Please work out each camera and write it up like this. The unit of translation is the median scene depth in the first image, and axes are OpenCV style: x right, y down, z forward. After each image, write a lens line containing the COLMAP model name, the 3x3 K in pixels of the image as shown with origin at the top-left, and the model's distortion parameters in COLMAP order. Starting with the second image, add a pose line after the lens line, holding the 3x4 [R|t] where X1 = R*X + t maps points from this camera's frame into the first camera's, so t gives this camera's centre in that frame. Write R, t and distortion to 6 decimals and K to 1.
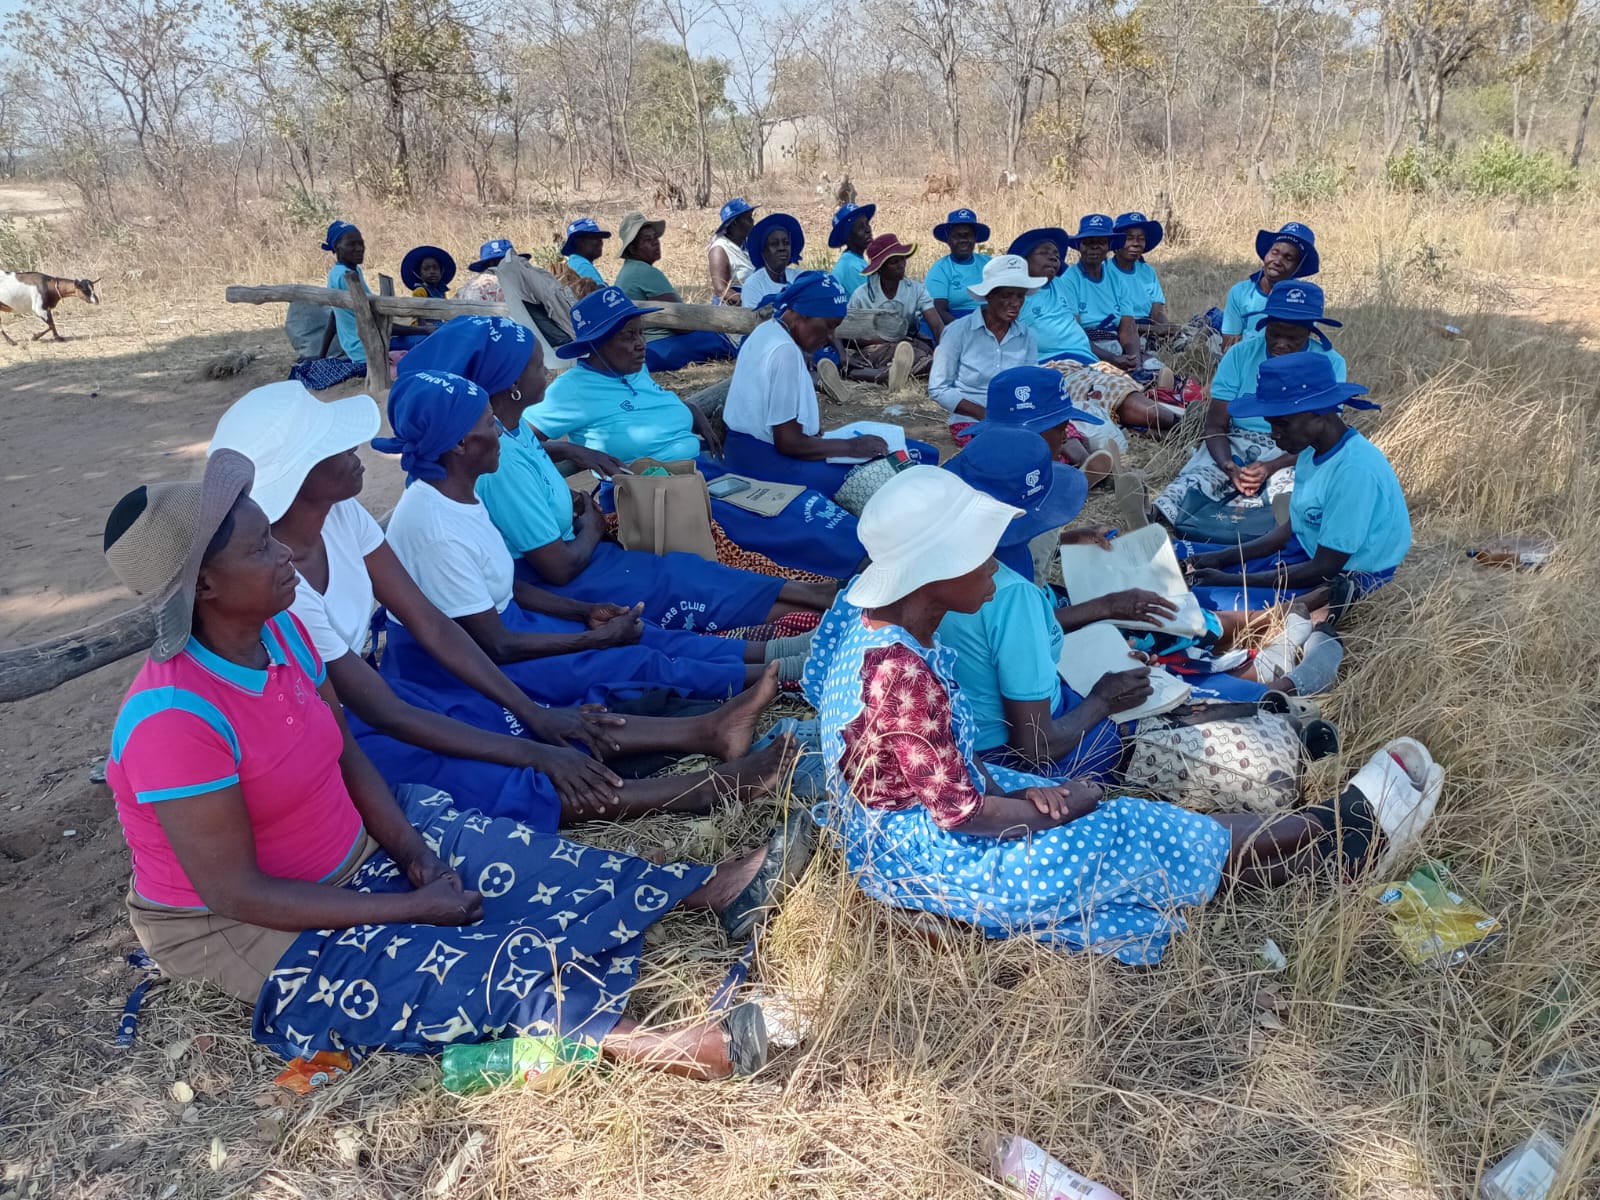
lens RADIAL K [[1260.2, 0, 802.8], [0, 1260.2, 631.1], [0, 0, 1]] dist [0.046617, -0.108213]
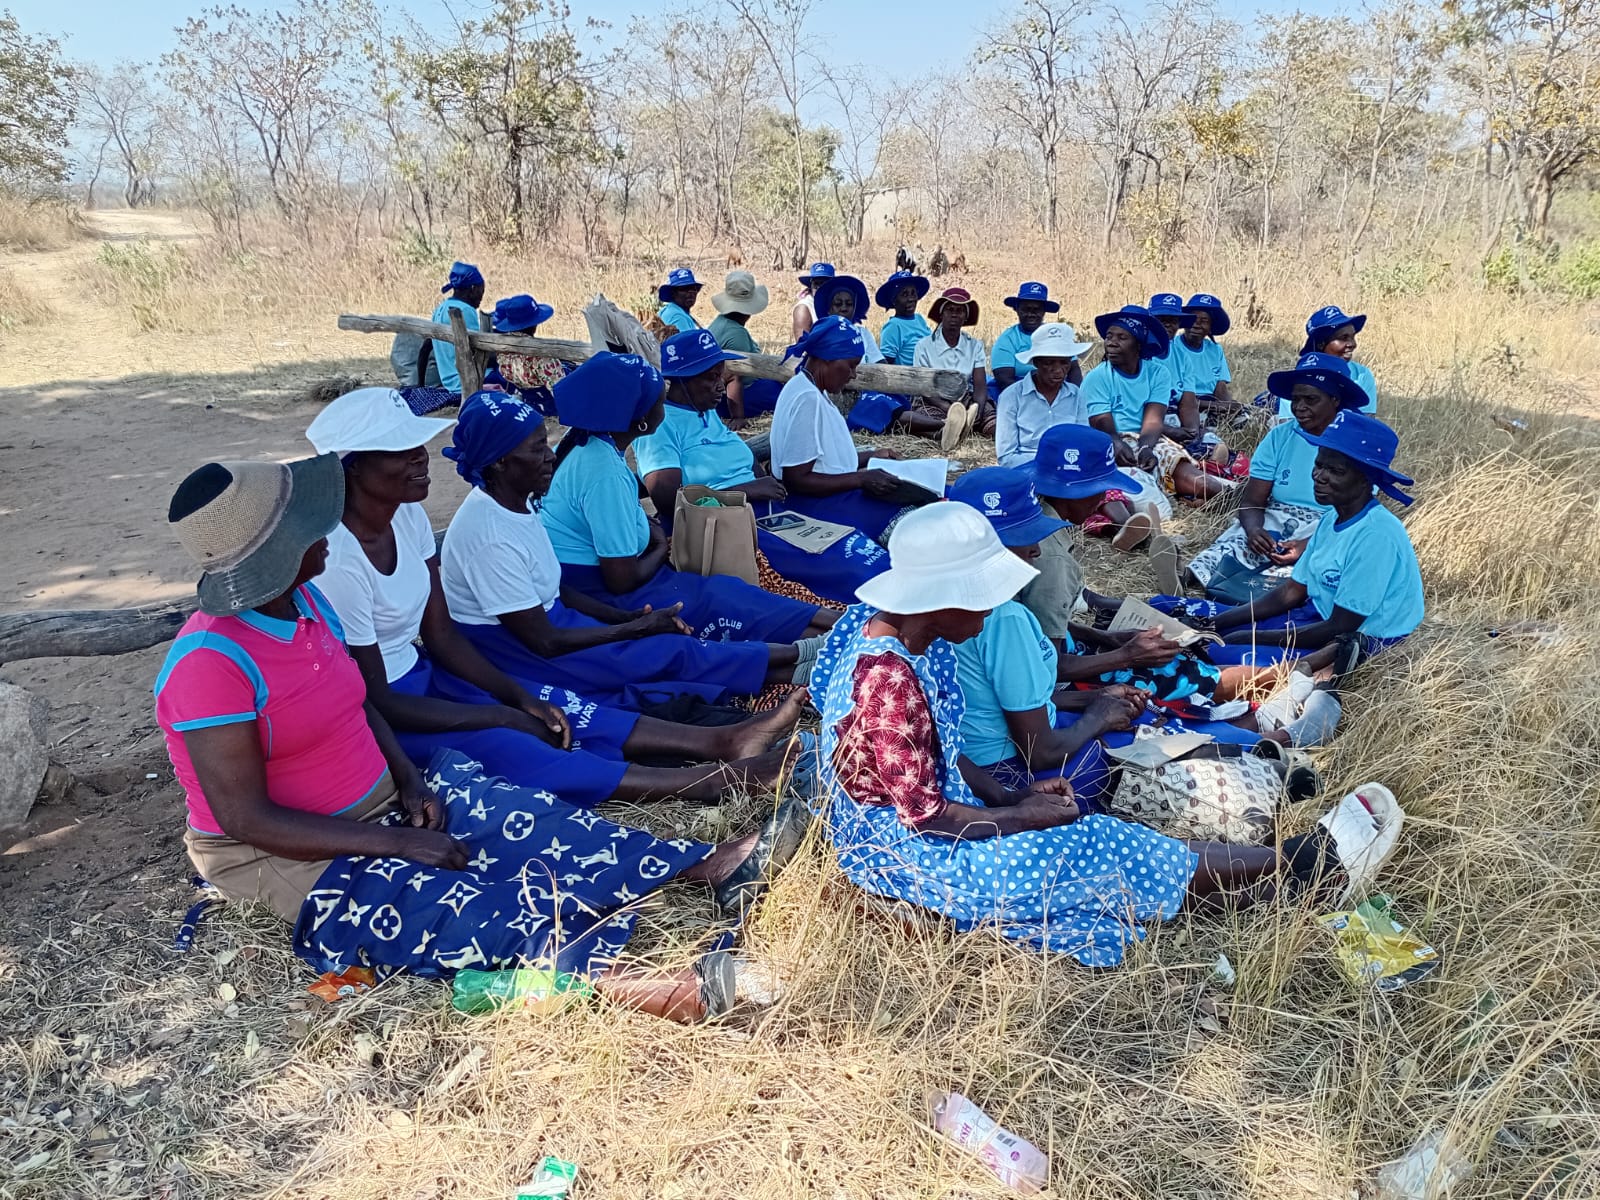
lens RADIAL K [[1260.2, 0, 802.8], [0, 1260.2, 631.1], [0, 0, 1]] dist [0.046617, -0.108213]
pose [[0.995692, 0.070367, -0.060375, 0.050649], [-0.073153, 0.996294, -0.045238, 0.037893], [0.056968, 0.049459, 0.997150, -0.088353]]
